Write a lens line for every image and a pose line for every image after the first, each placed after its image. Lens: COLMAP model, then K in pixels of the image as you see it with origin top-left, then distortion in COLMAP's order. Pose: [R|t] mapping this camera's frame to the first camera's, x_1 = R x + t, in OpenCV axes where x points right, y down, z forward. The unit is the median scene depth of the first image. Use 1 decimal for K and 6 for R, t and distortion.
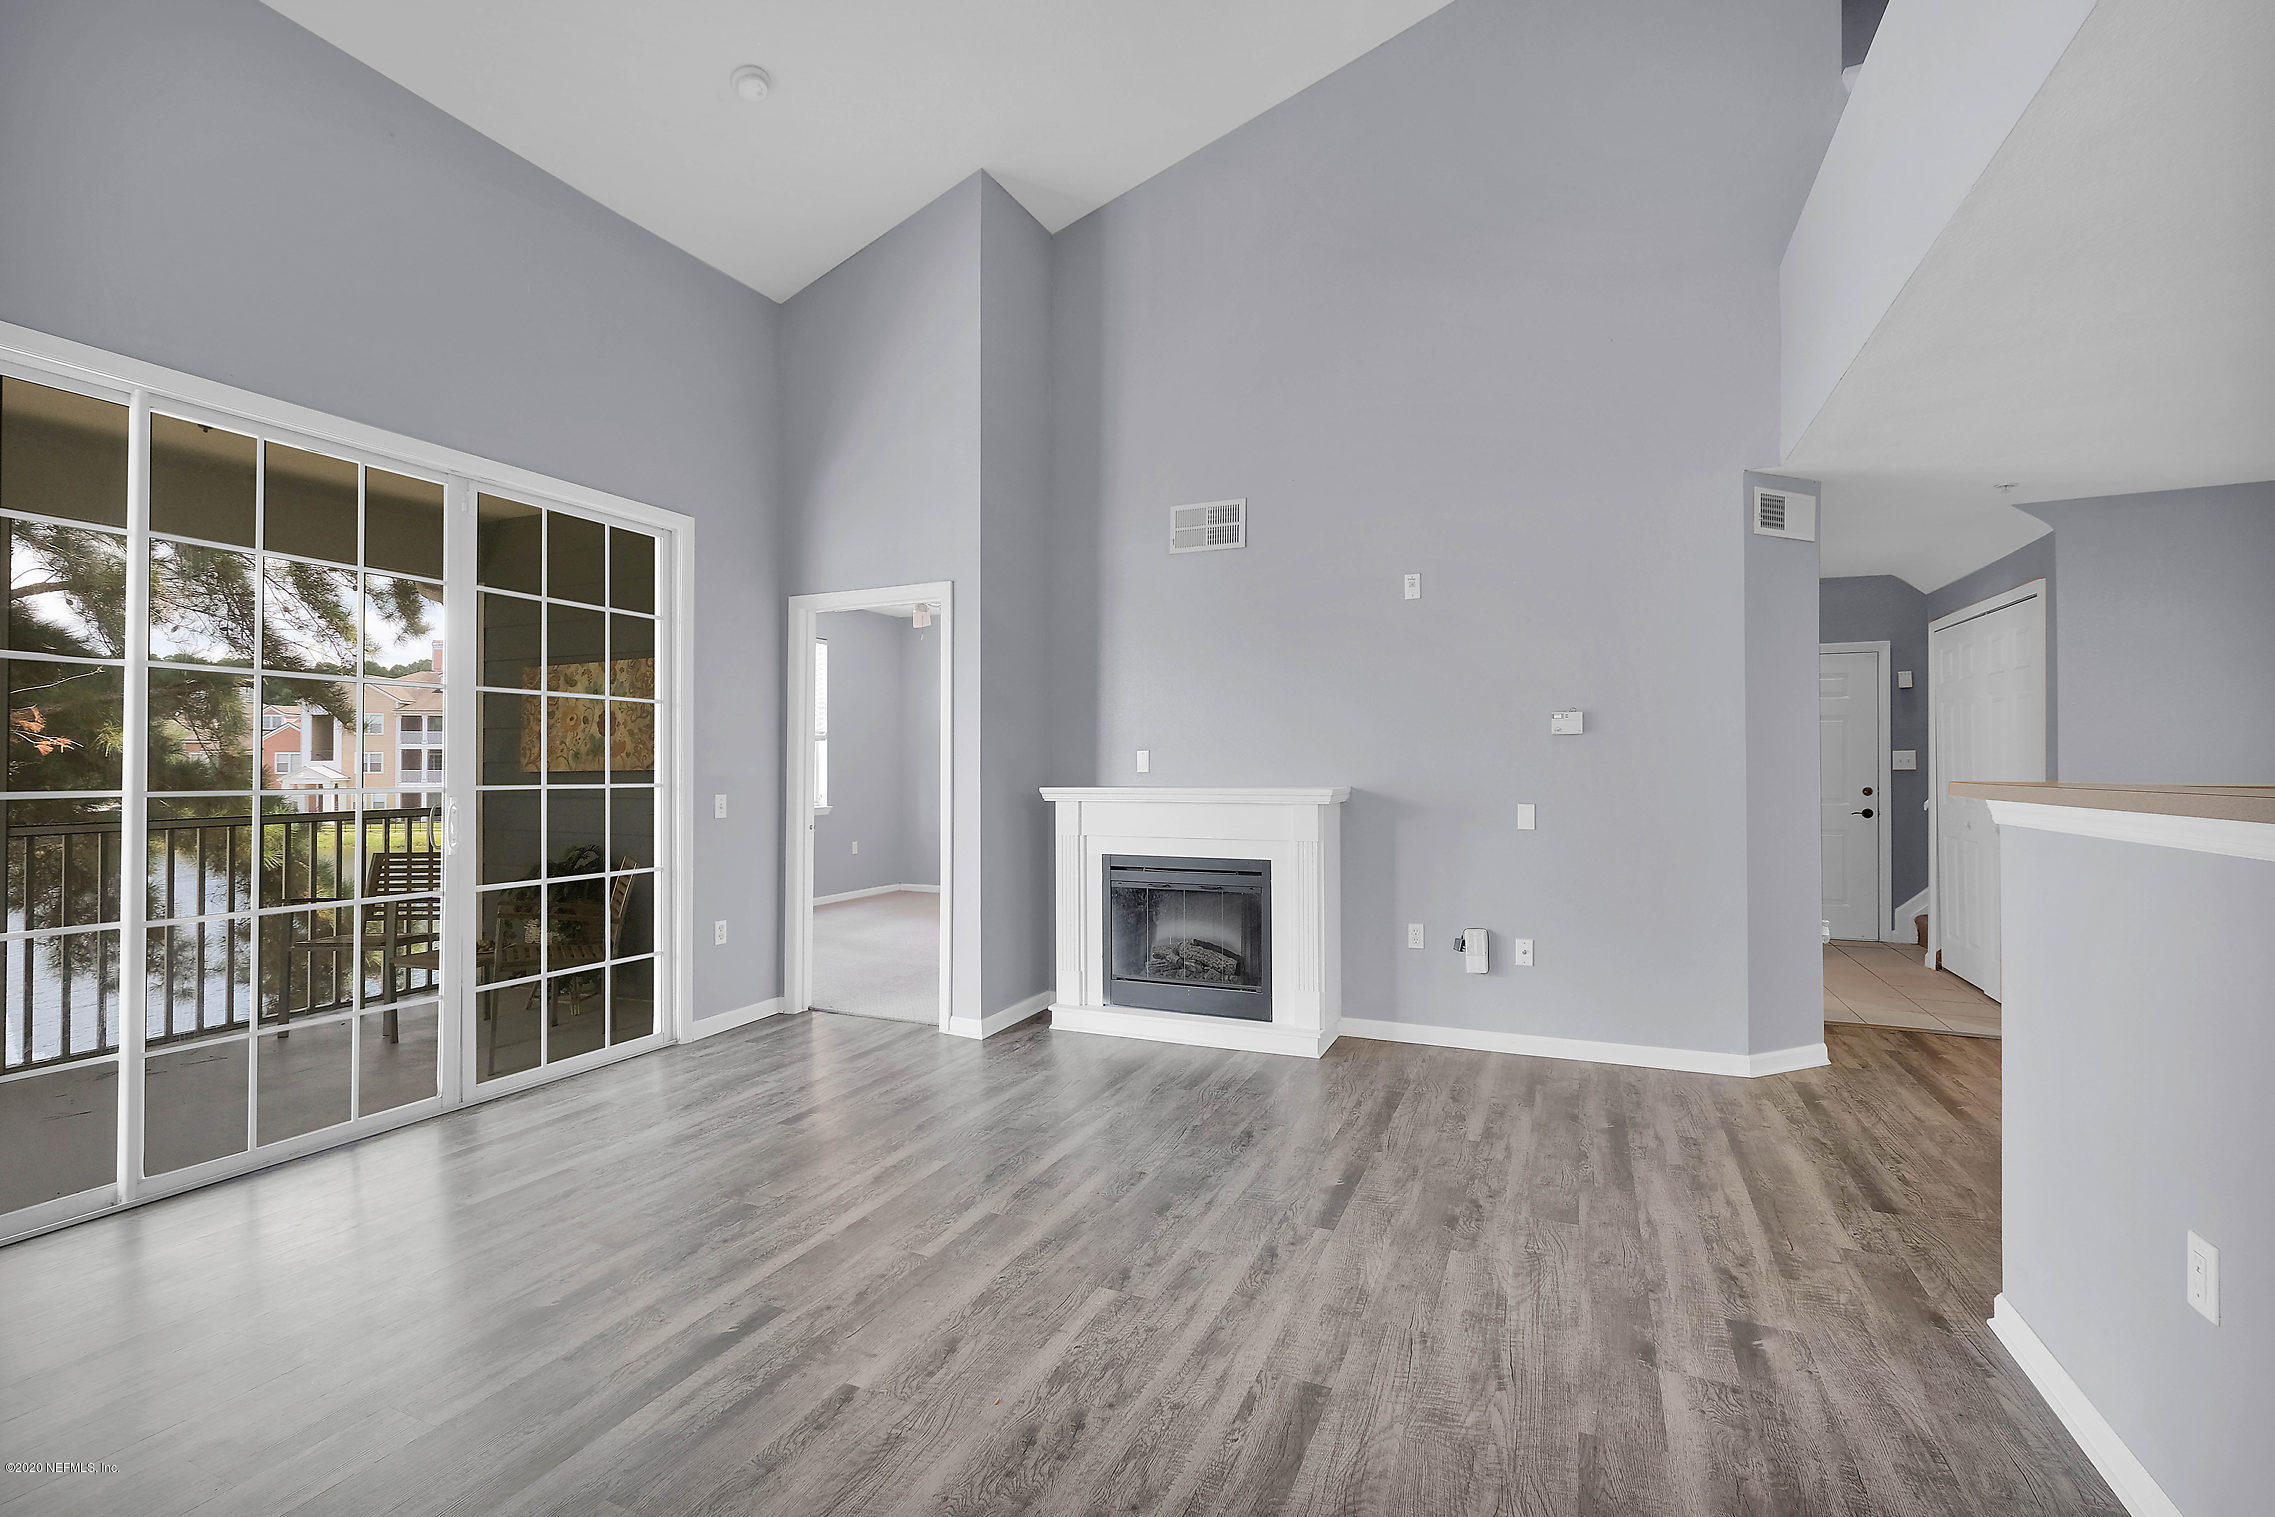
lens RADIAL K [[1011.8, 0, 1150.3], [0, 1011.8, 744.6], [0, 0, 1]] dist [-0.007639, 0.000822]
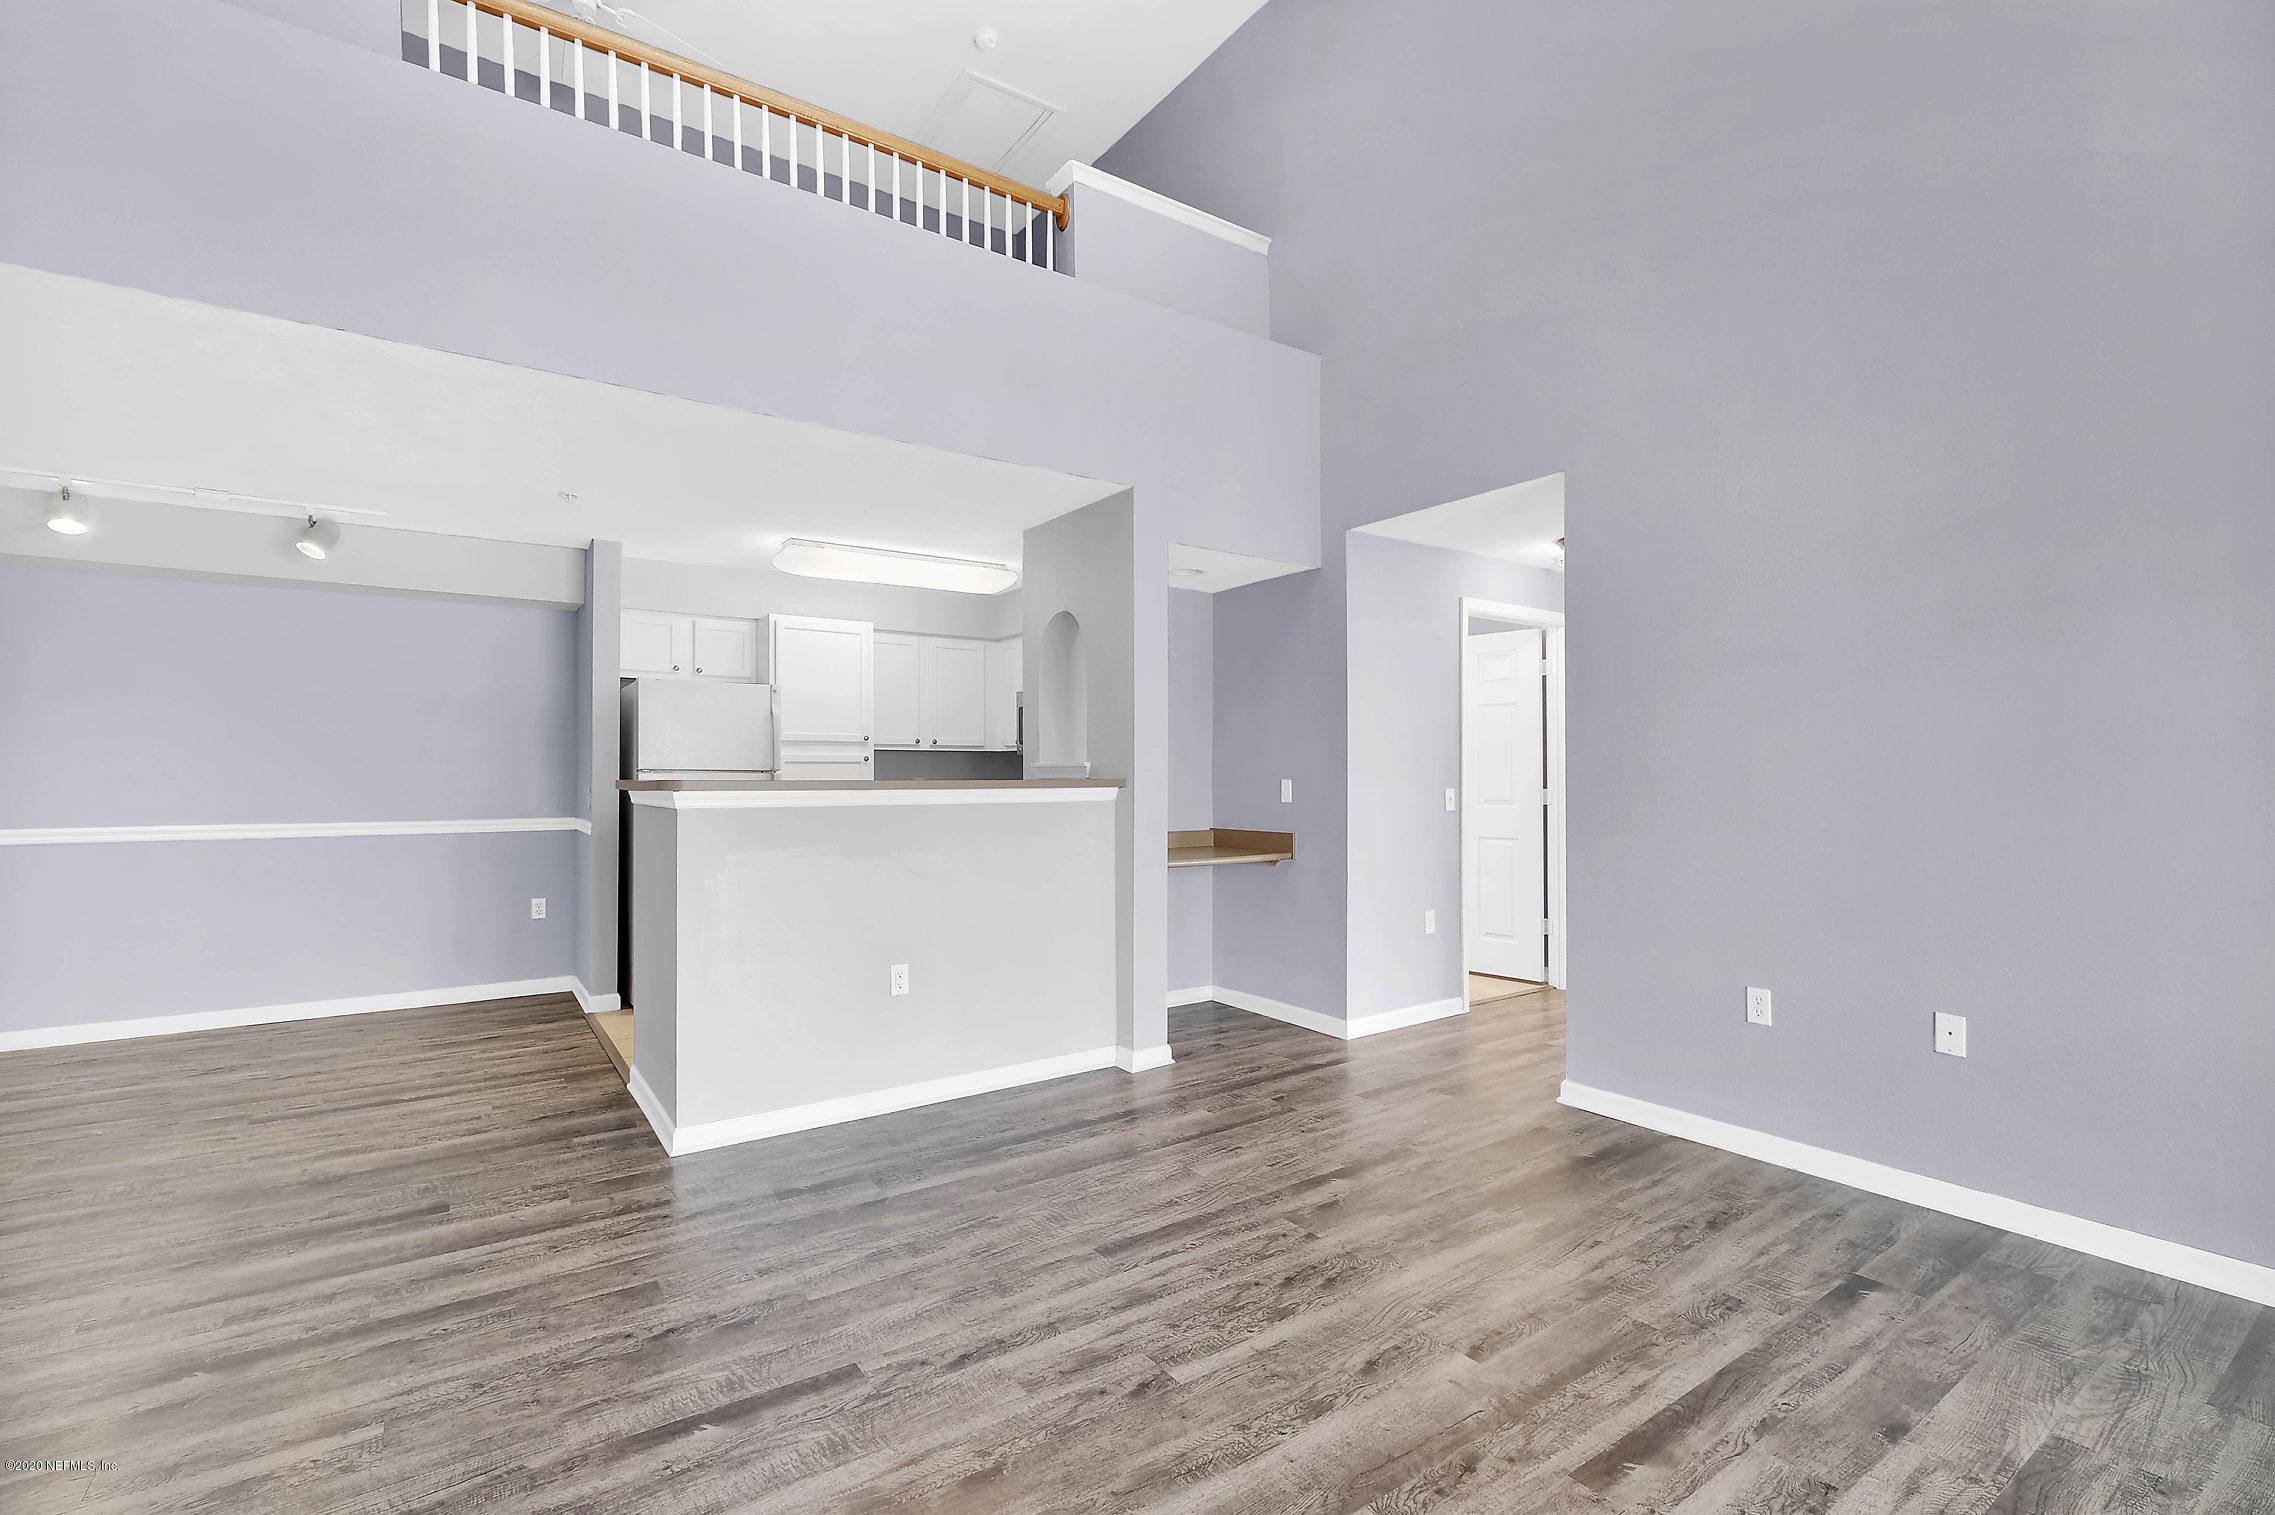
lens RADIAL K [[1011.8, 0, 1145.4], [0, 1011.8, 766.7], [0, 0, 1]] dist [-0.007639, 0.000822]
pose [[-0.850751, 0.007288, 0.525519, -0.337407], [-0.008601, 0.999577, -0.027785, 0.034244], [-0.525499, -0.028158, -0.850328, 1.252587]]
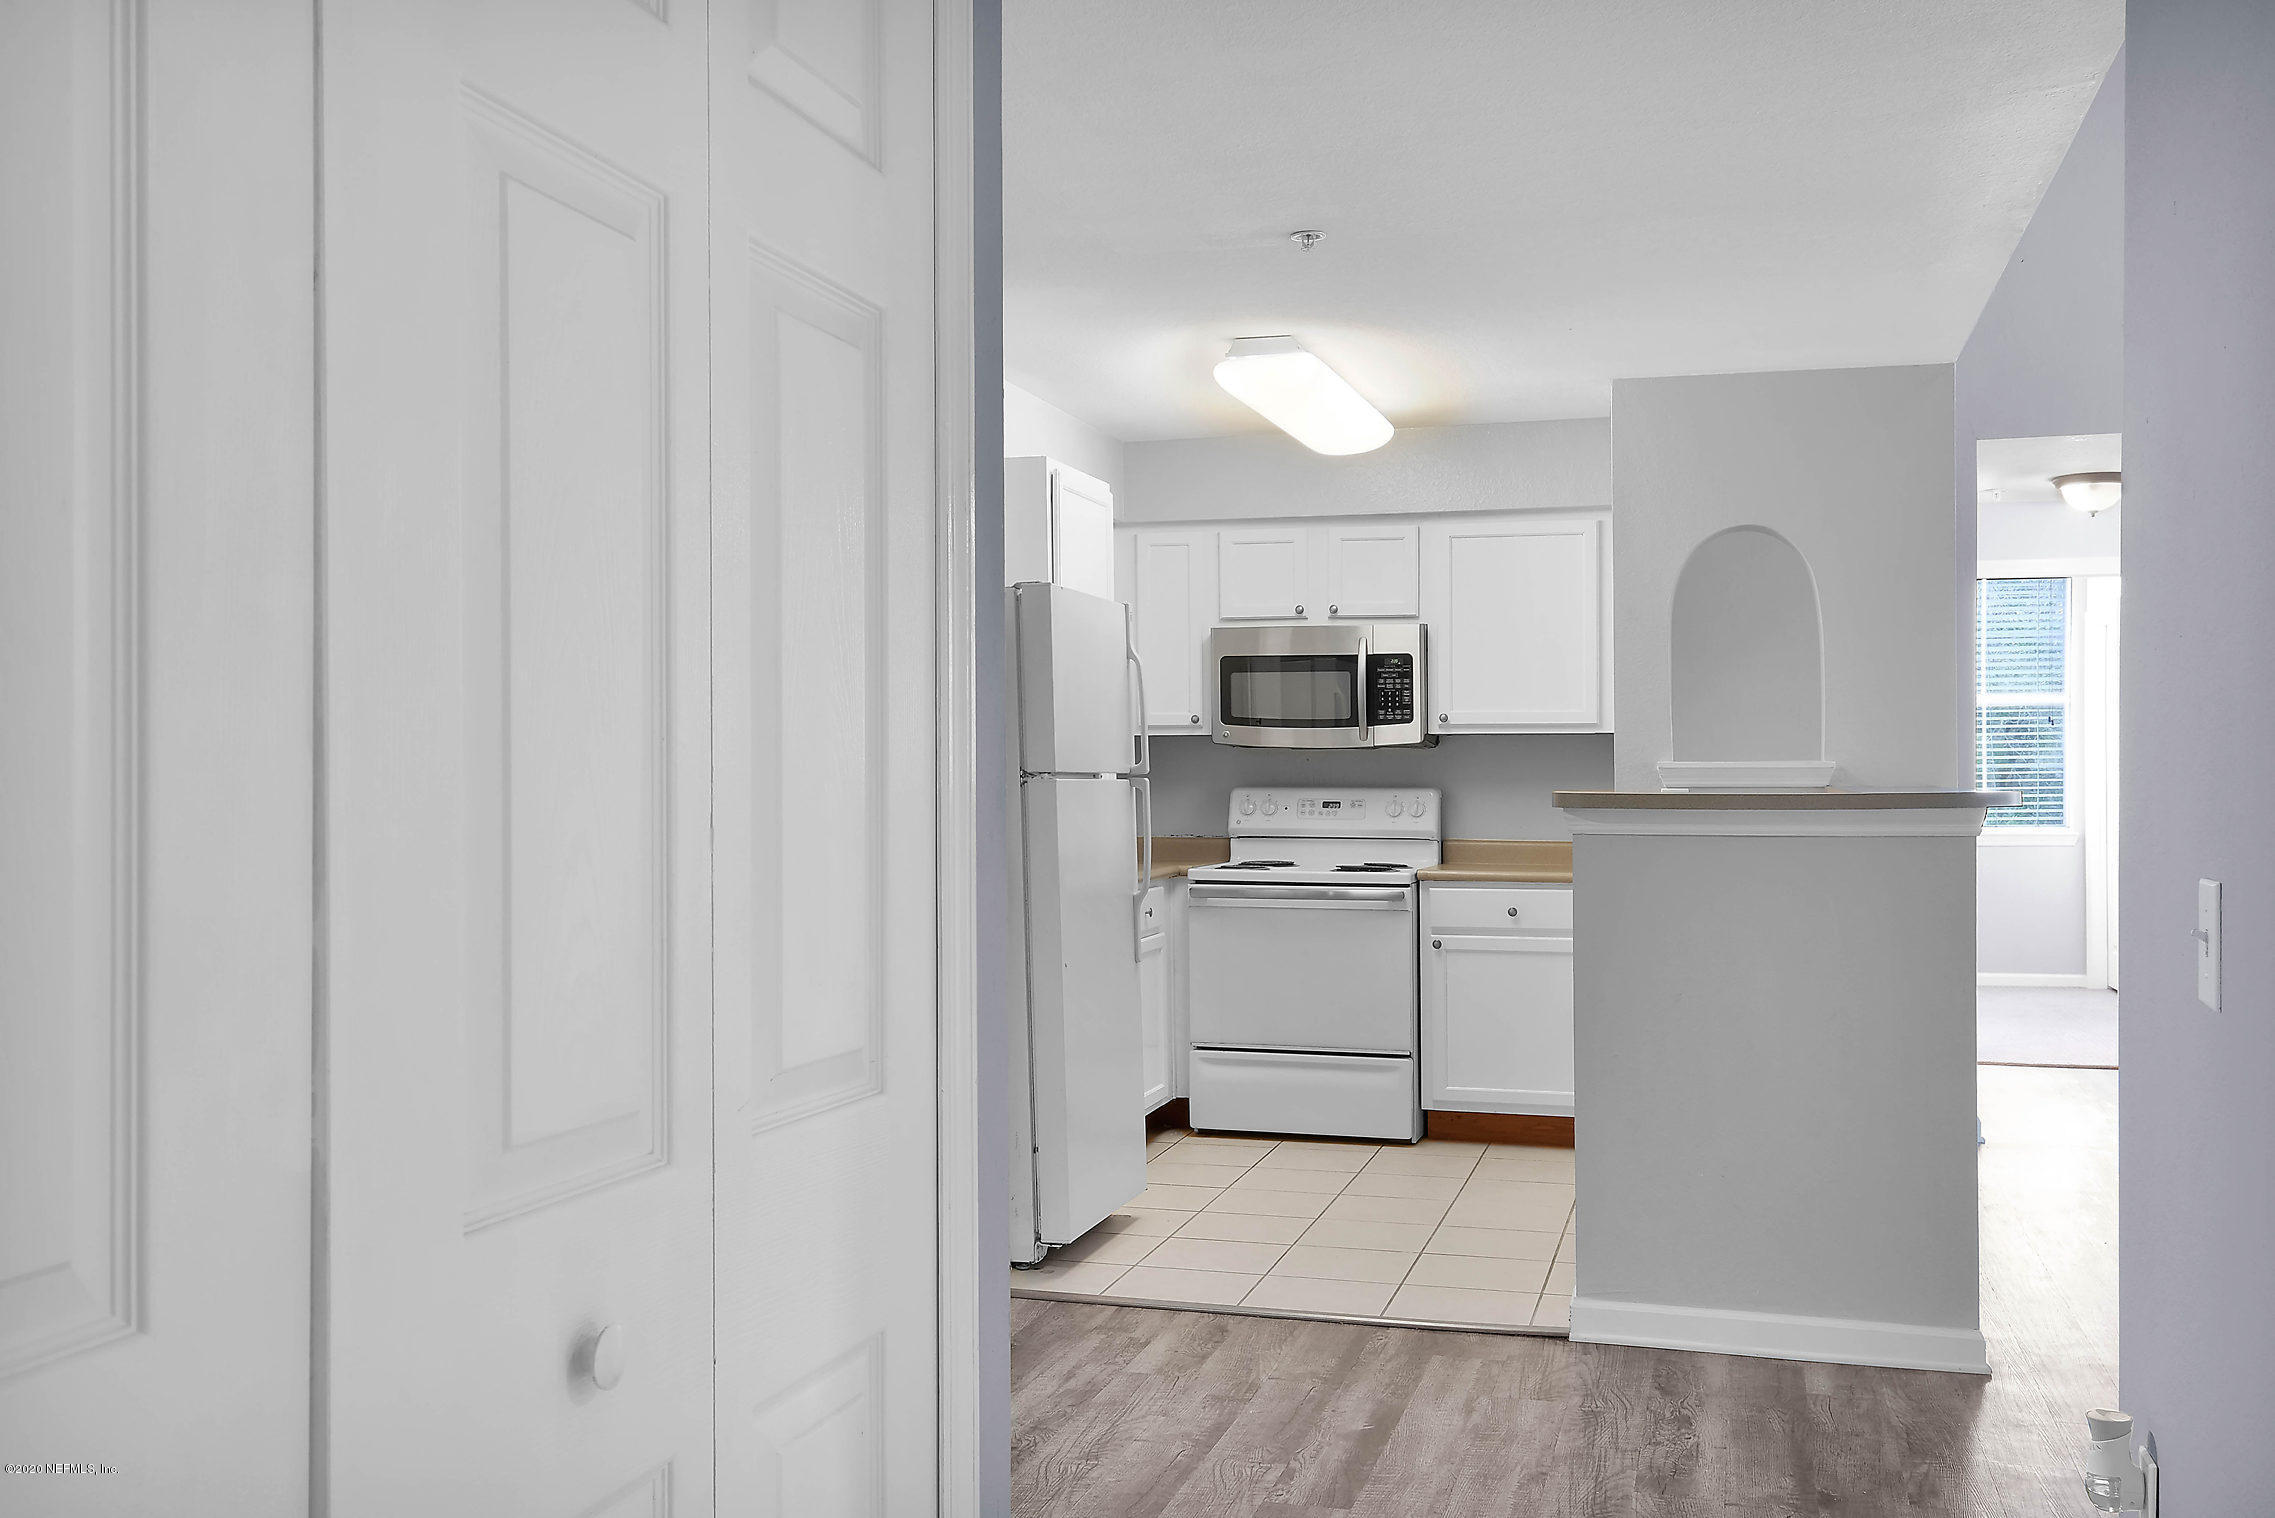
lens RADIAL K [[2028.4, 0, 1105.0], [0, 2028.4, 646.6], [0, 0, 1]] dist [0.007765, -0.019164]
pose [[-0.993934, 0.000087, -0.109982, 1.239806], [0.009337, 0.996456, -0.083594, 0.031656], [0.109585, -0.084114, -0.990412, 1.891923]]
